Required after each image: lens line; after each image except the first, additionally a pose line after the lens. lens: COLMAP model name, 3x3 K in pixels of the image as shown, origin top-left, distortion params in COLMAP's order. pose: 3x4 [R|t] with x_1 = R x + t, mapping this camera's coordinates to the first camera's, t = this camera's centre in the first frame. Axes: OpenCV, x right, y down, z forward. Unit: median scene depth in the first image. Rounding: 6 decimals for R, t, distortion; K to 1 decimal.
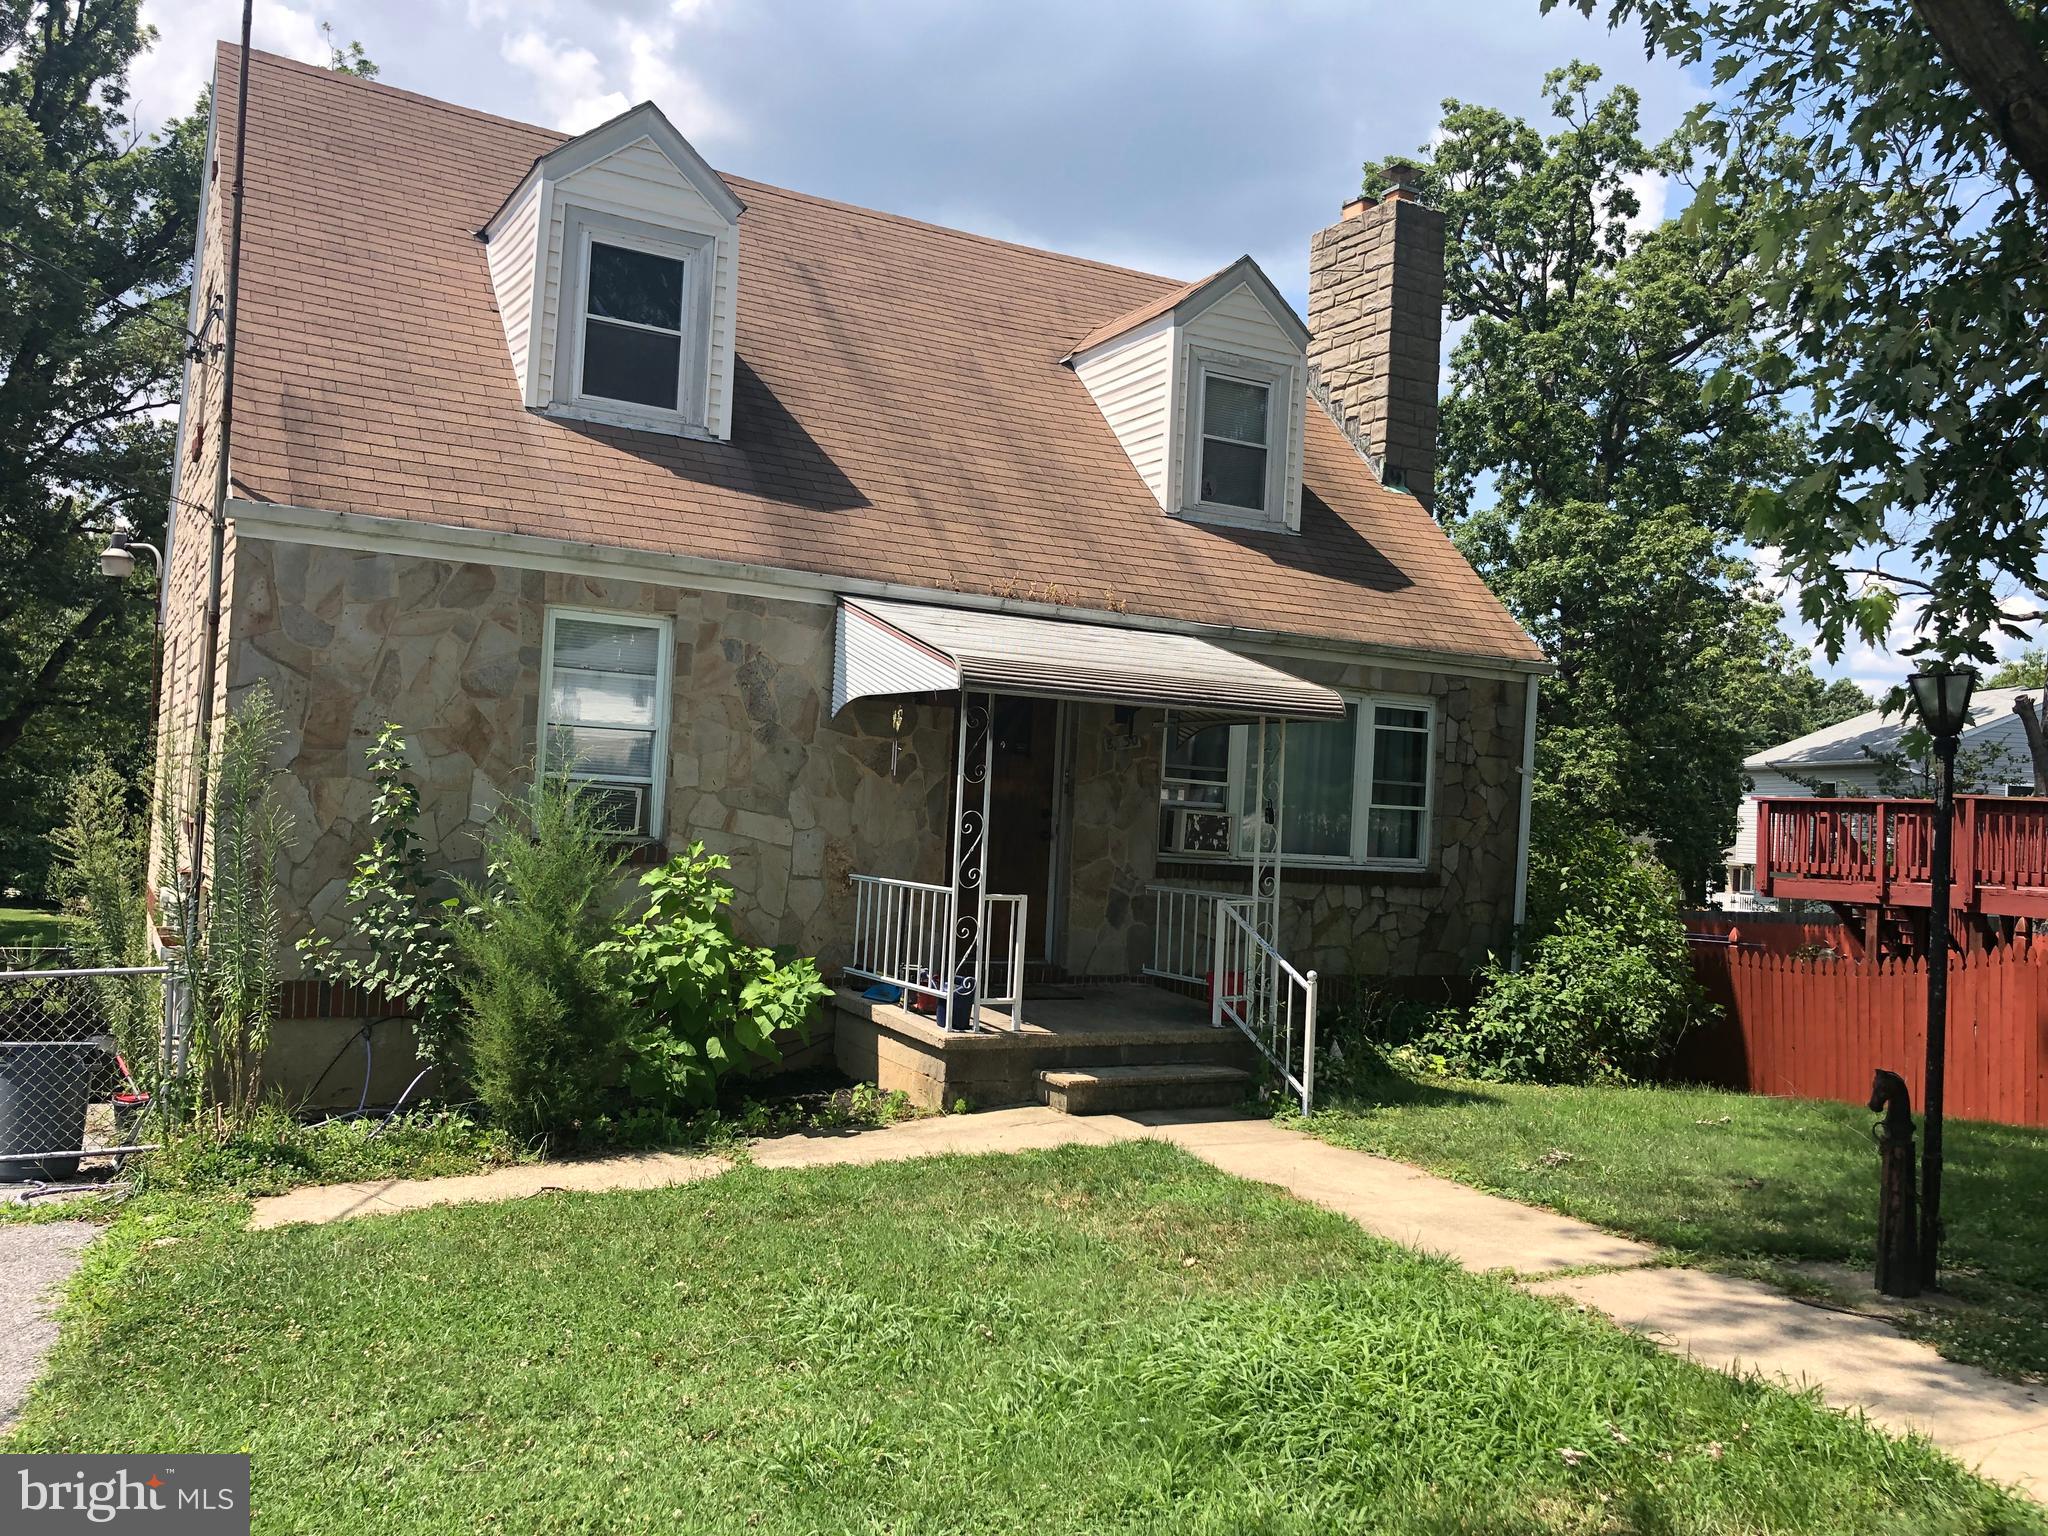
lens RADIAL K [[1669.4, 0, 1024.0], [0, 1669.4, 768.0], [0, 0, 1]] dist [-0.003264, -0.008162]
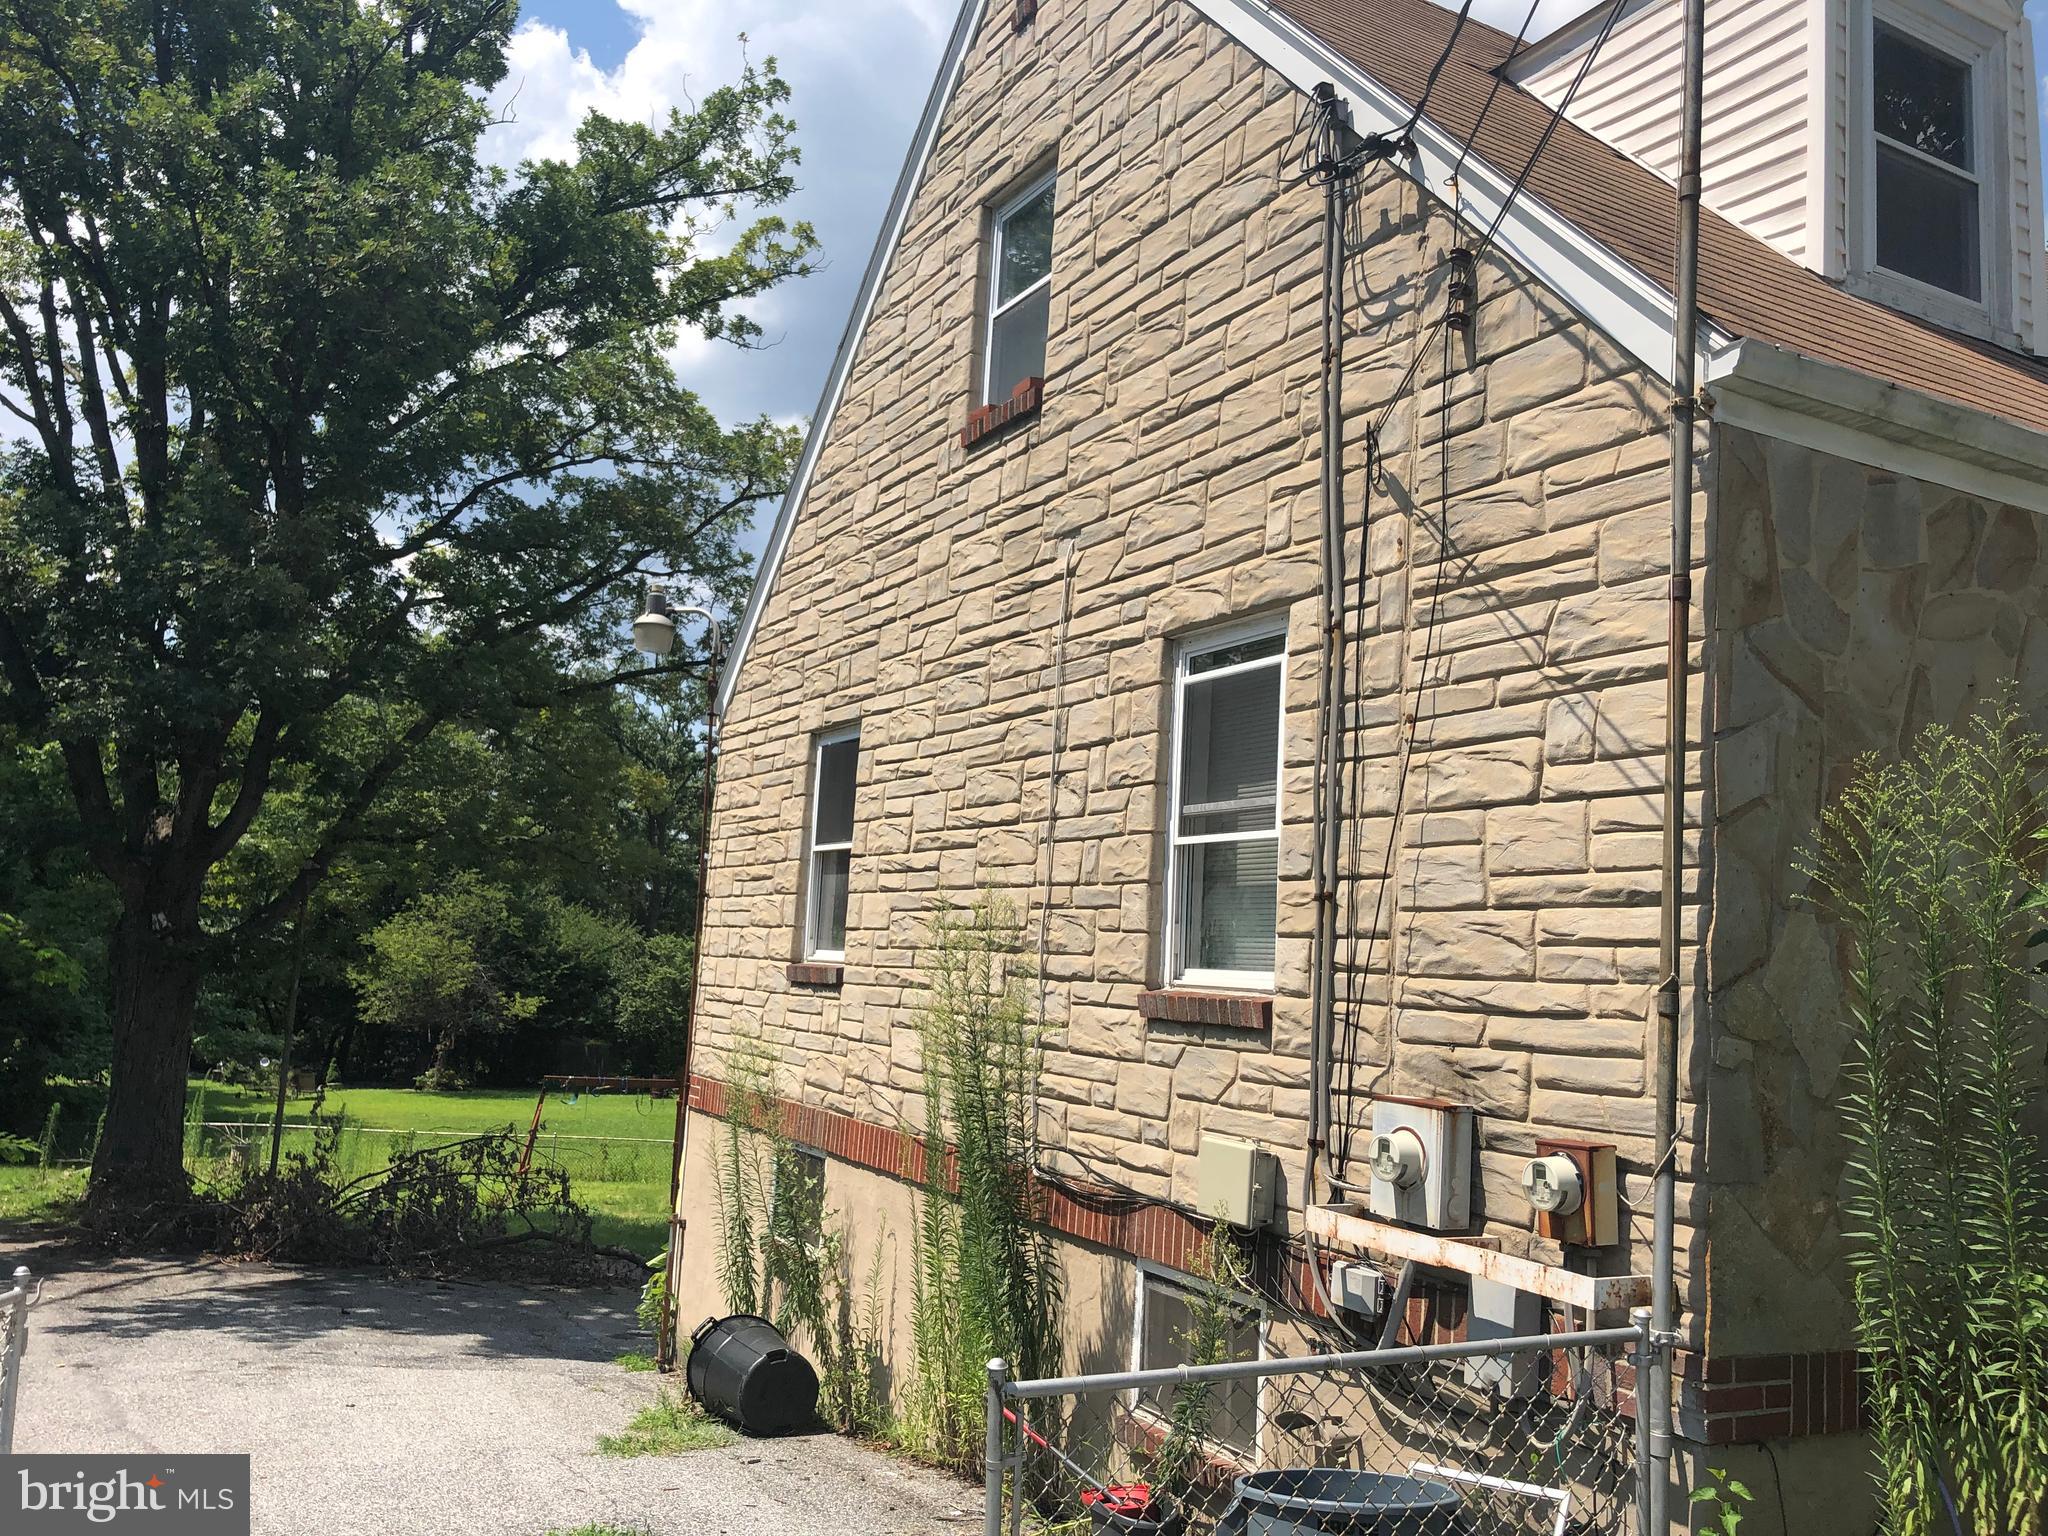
lens RADIAL K [[1669.4, 0, 1024.0], [0, 1669.4, 768.0], [0, 0, 1]] dist [-0.003264, -0.008162]
pose [[0.999376, 0.007421, -0.034523, -0.542895], [-0.010572, 0.995703, -0.091995, 0.007688], [0.033692, 0.092303, 0.995161, 0.425875]]
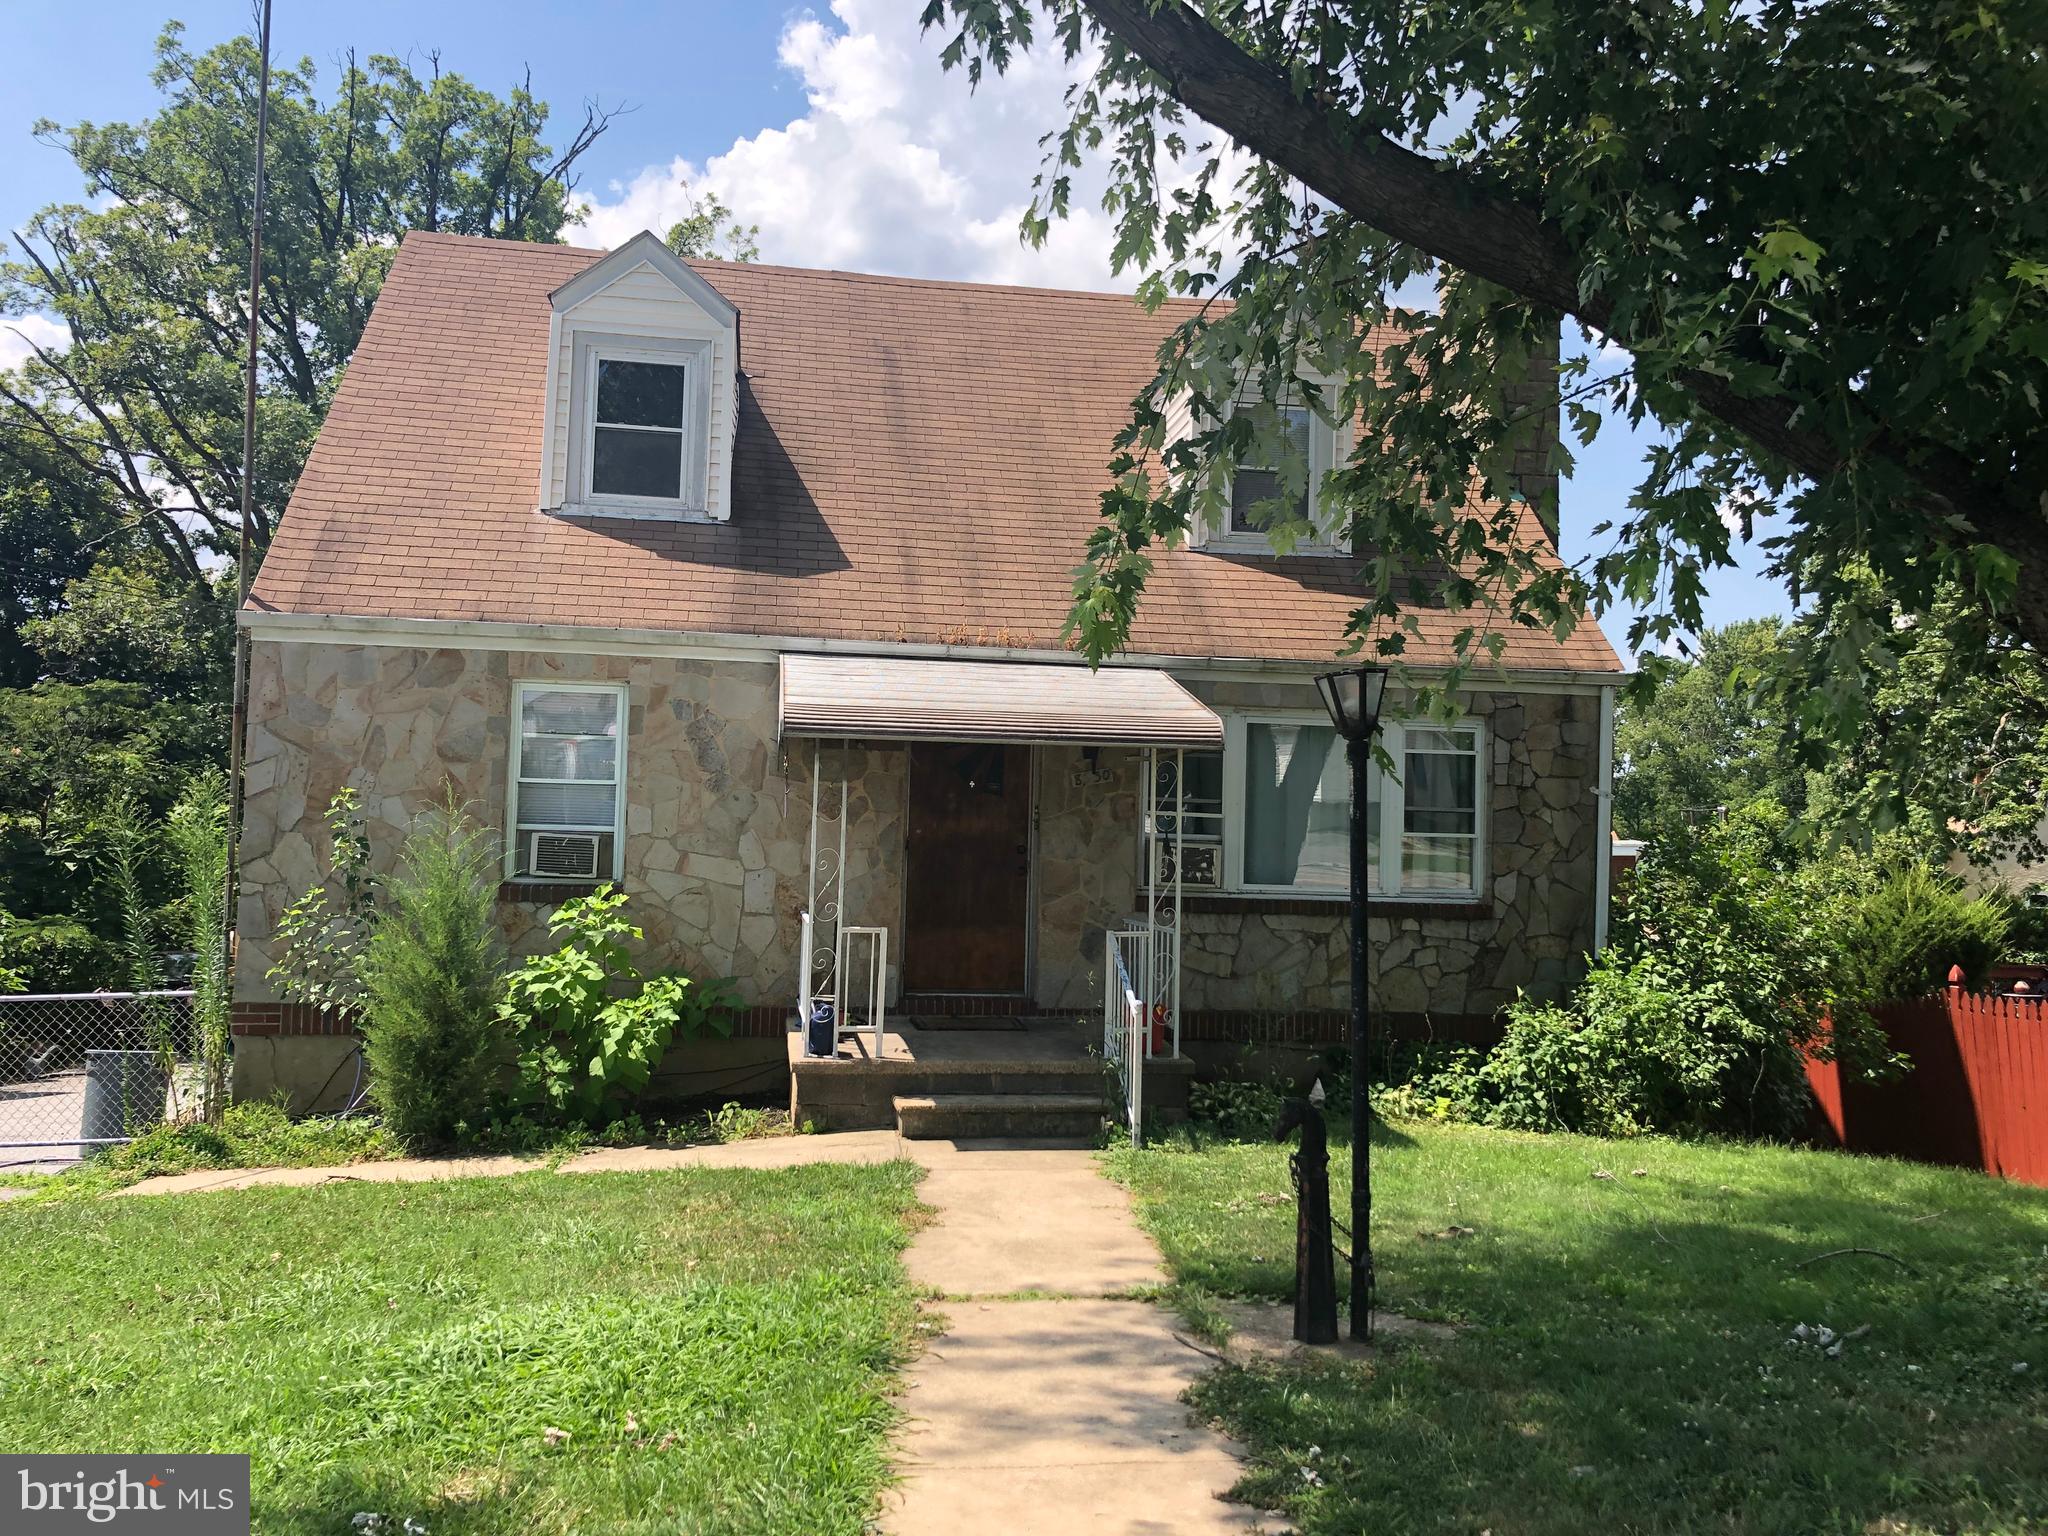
lens RADIAL K [[1662.0, 0, 1021.2], [0, 1662.0, 748.4], [0, 0, 1]] dist [-0.000013, -0.001691]
pose [[0.937398, -0.046848, -0.345096, 0.395827], [0.032083, 0.998314, -0.048377, 0.015096], [0.346780, 0.034277, 0.937320, 0.040541]]
